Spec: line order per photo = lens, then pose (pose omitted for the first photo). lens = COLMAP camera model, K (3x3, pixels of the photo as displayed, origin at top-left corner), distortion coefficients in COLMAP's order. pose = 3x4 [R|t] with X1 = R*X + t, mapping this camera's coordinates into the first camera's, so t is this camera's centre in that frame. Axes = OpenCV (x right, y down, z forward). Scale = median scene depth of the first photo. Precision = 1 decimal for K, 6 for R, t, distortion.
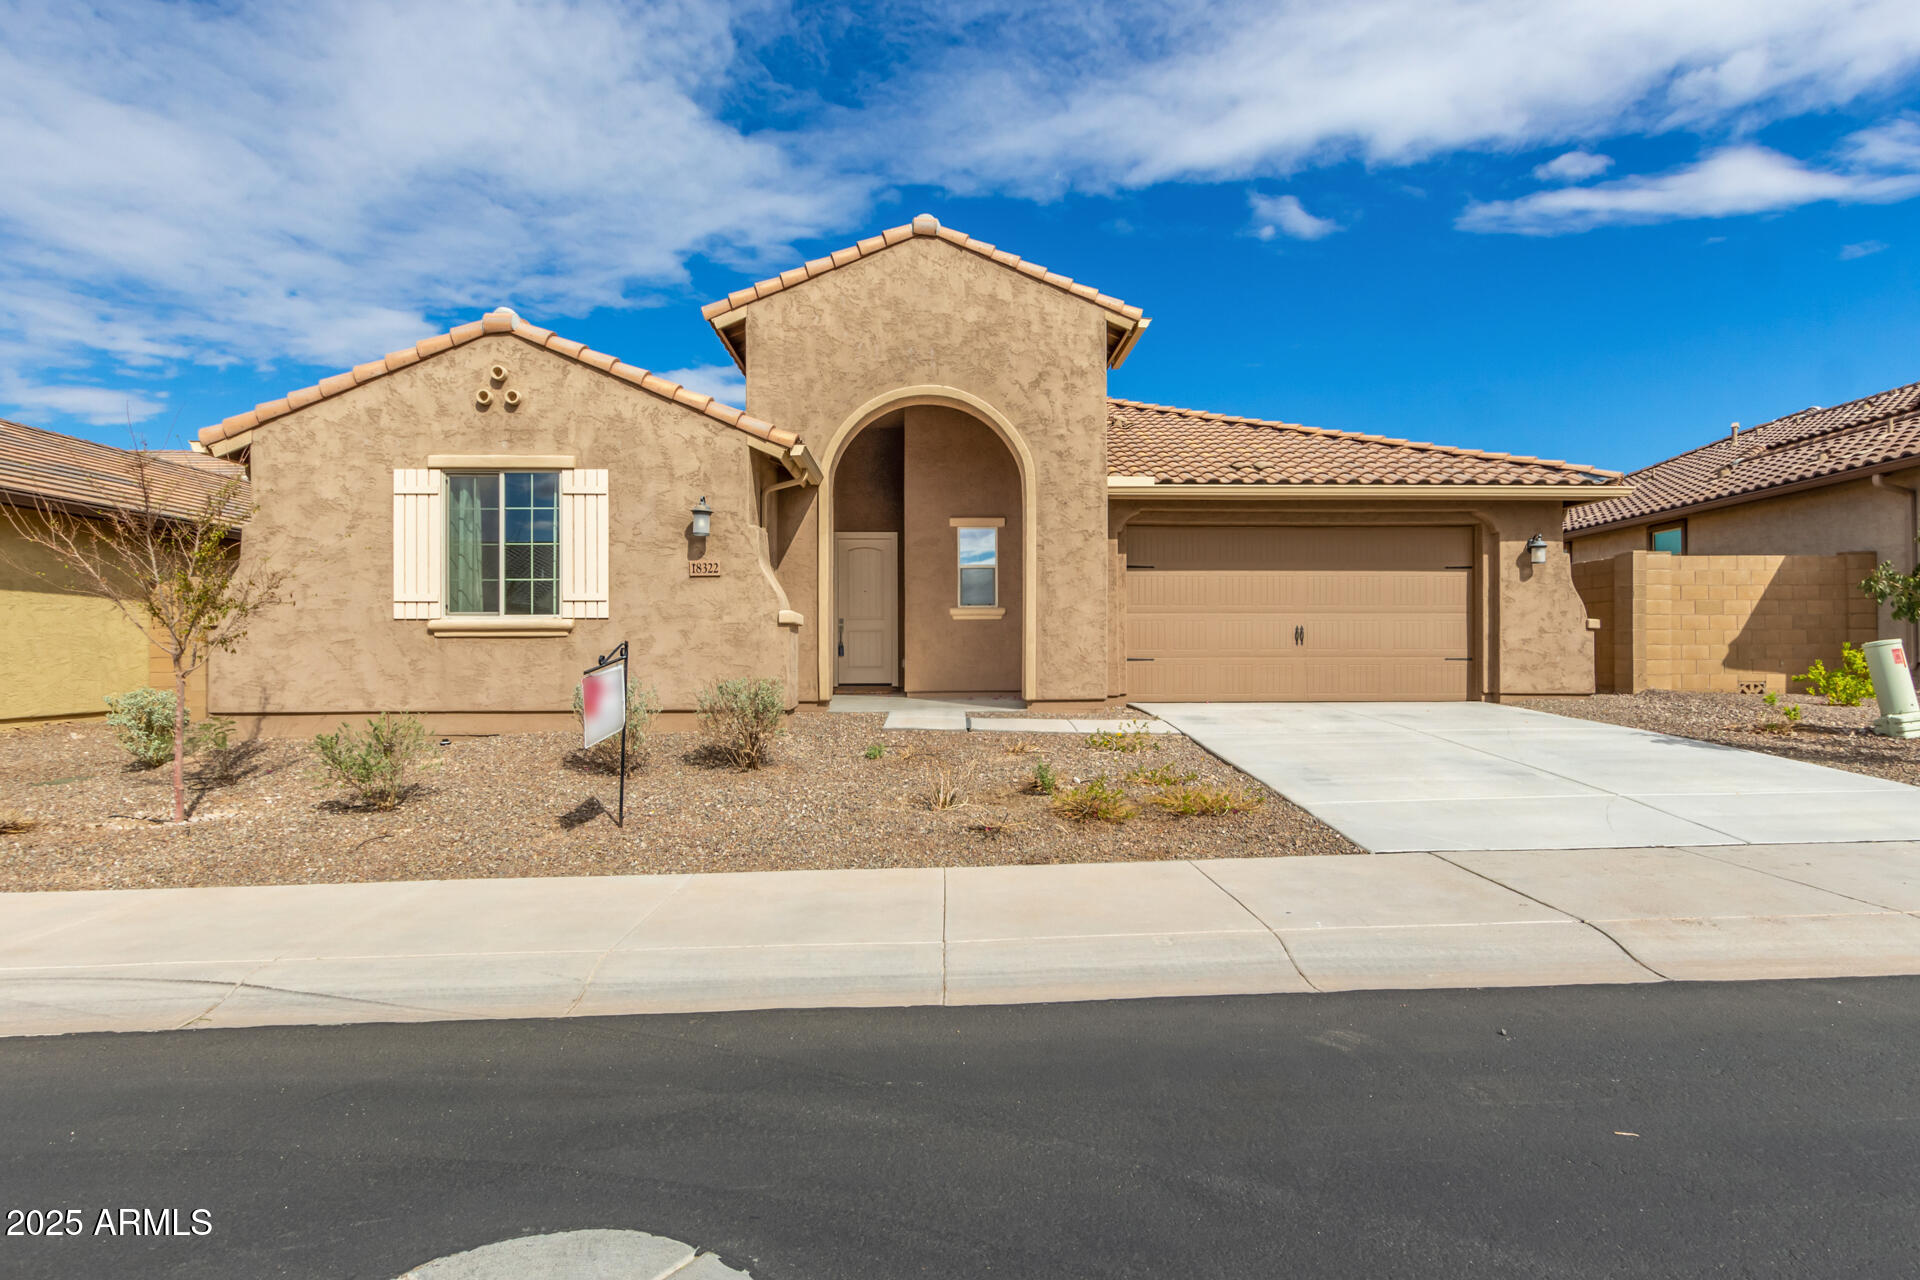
lens RADIAL K [[1048.1, 0, 960.0], [0, 1048.1, 640.0], [0, 0, 1]] dist [0.030543, -0.013919]
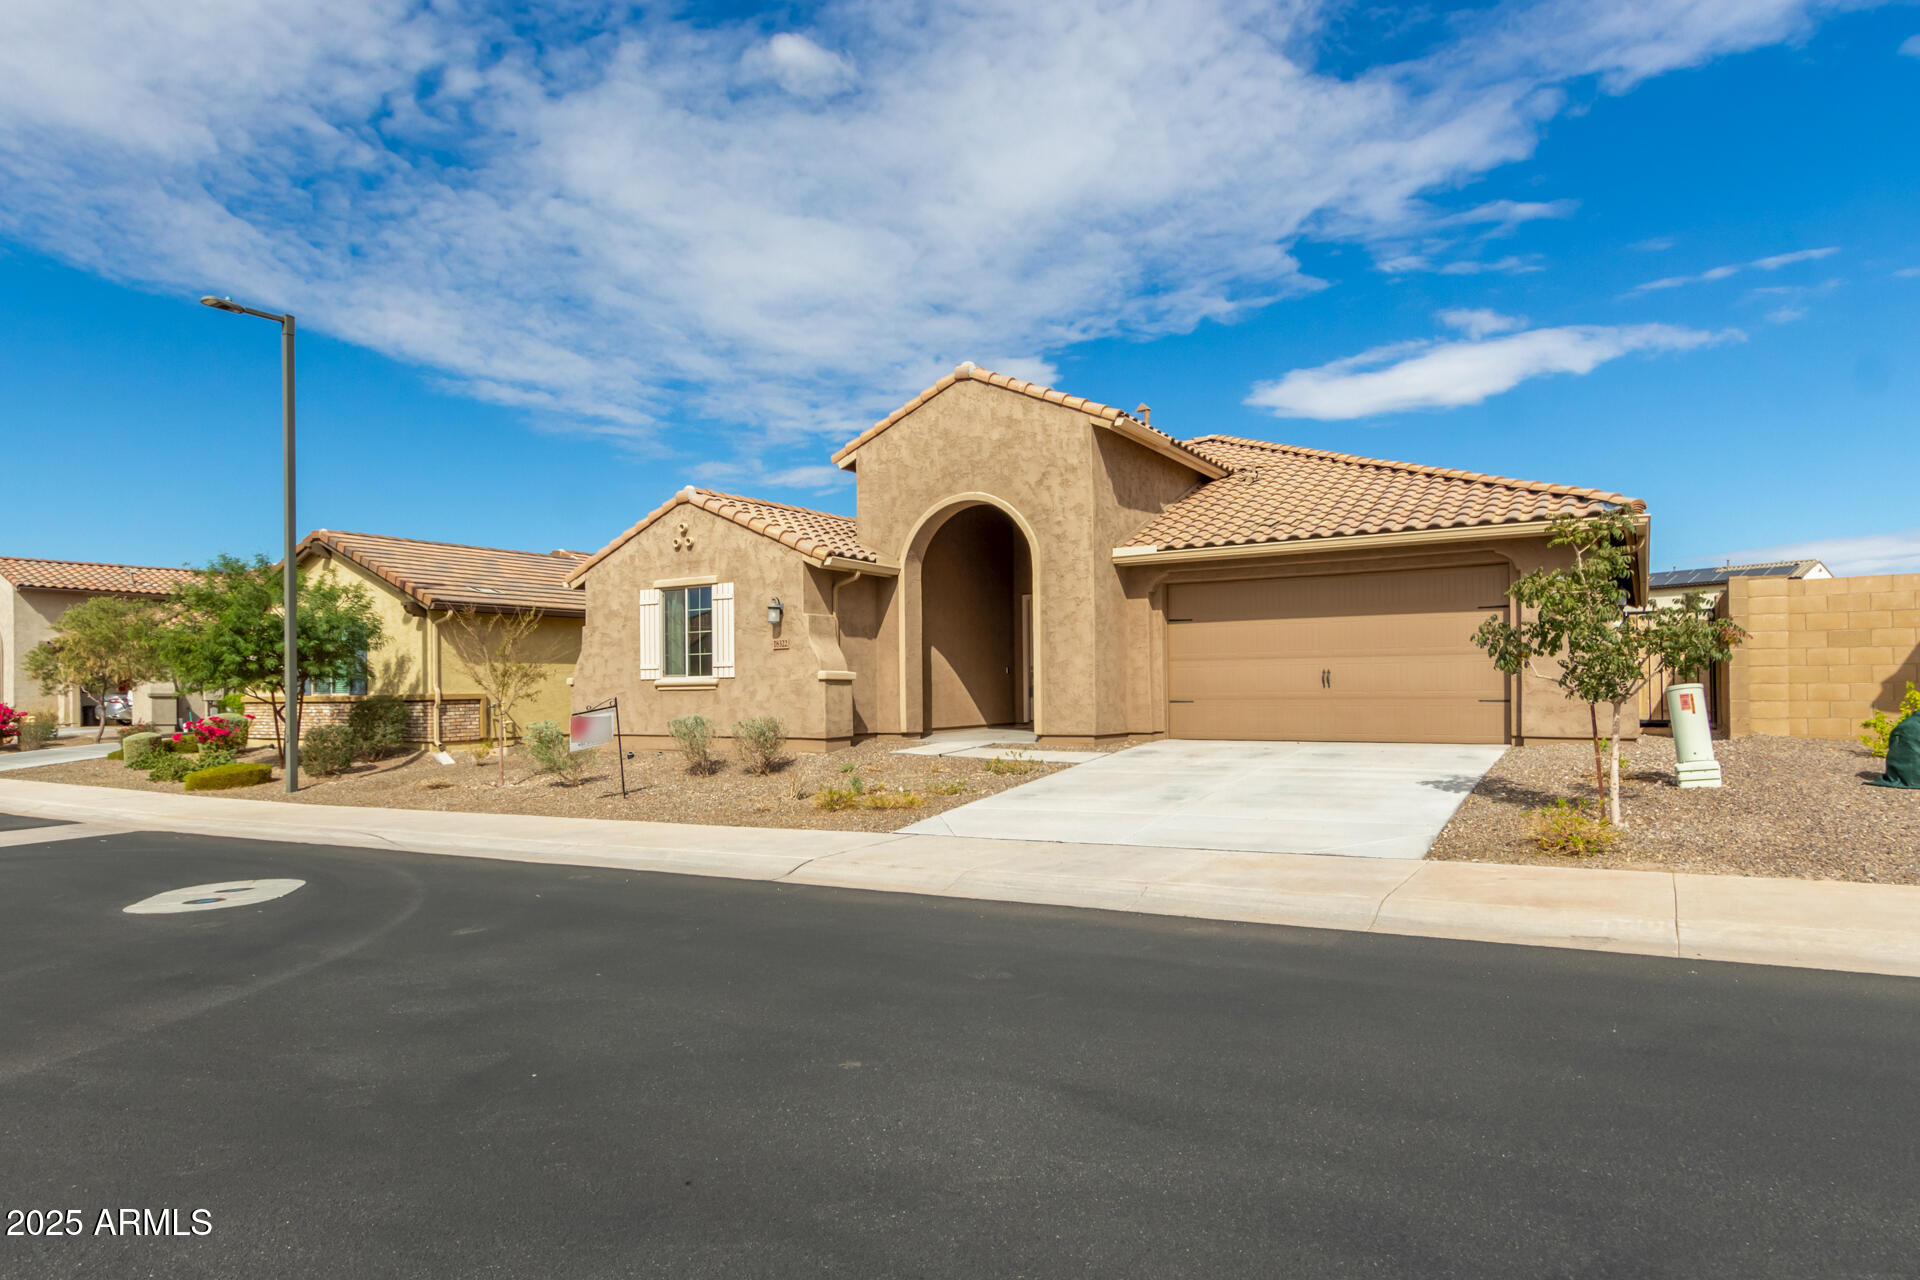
lens RADIAL K [[1326.0, 0, 961.4], [0, 1326.0, 664.6], [0, 0, 1]] dist [0.078438, 0.000333]
pose [[0.805794, -0.019842, -0.591863, 0.936410], [0.014714, 0.999801, -0.013486, -0.006970], [0.592013, 0.002158, 0.805926, -0.333220]]
